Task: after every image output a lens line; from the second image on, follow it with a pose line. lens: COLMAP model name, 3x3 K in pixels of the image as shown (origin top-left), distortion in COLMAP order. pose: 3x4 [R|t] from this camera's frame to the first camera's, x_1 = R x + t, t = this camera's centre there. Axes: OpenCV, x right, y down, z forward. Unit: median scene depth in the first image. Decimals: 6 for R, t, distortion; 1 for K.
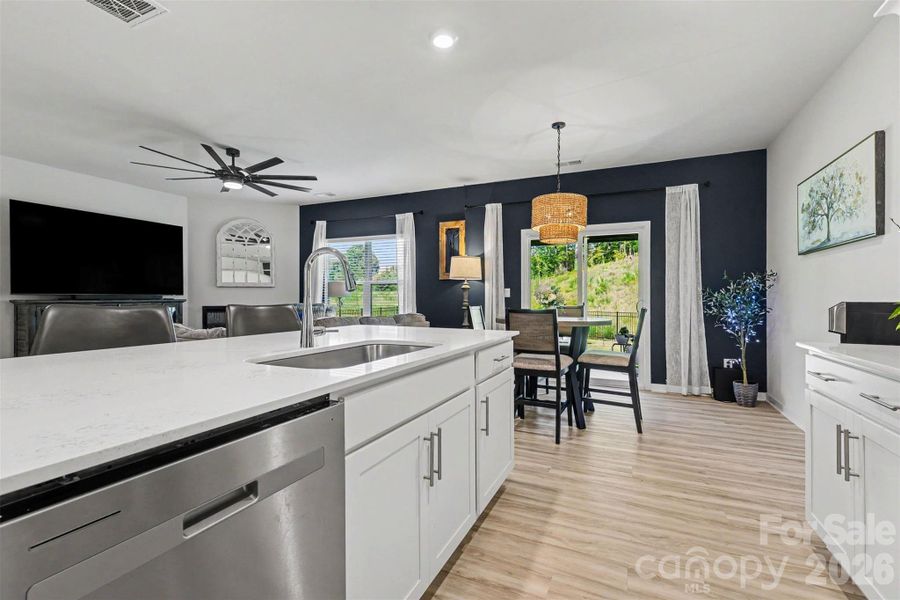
lens RADIAL K [[392.4, 0, 452.3], [0, 392.4, 298.3], [0, 0, 1]] dist [0.002853, -0.000139]
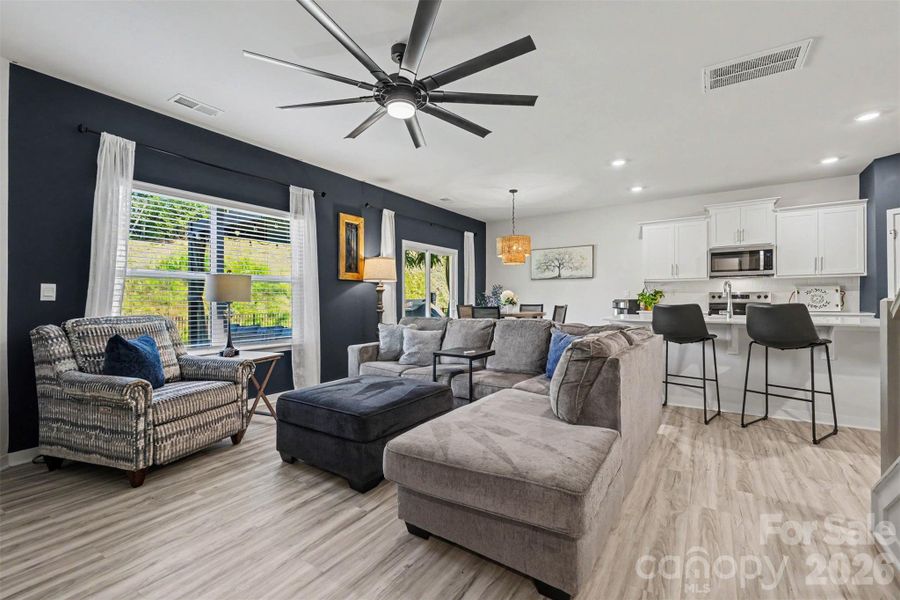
lens RADIAL K [[392.4, 0, 450.4], [0, 392.4, 297.7], [0, 0, 1]] dist [0.002853, -0.000139]
pose [[0.165269, 0.000139, 0.986249, -1.079121], [0.004144, 0.999991, -0.000835, -0.007904], [-0.986240, 0.004225, 0.165267, 0.801231]]
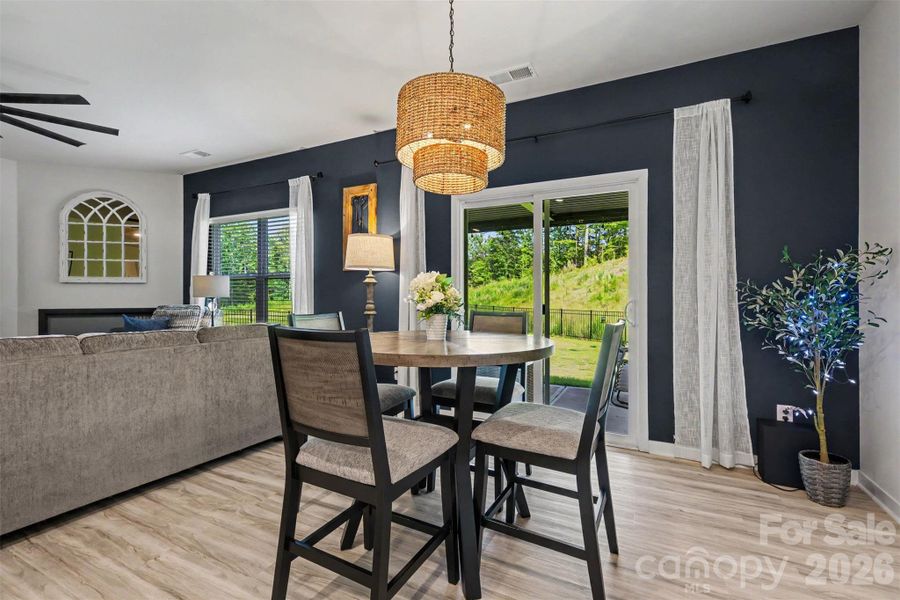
lens RADIAL K [[392.4, 0, 454.3], [0, 392.4, 297.8], [0, 0, 1]] dist [0.002853, -0.000139]
pose [[0.999640, -0.002527, -0.026694, 0.232716], [0.002615, 0.999991, 0.003272, -0.003189], [0.026685, -0.003340, 0.999638, 0.405683]]
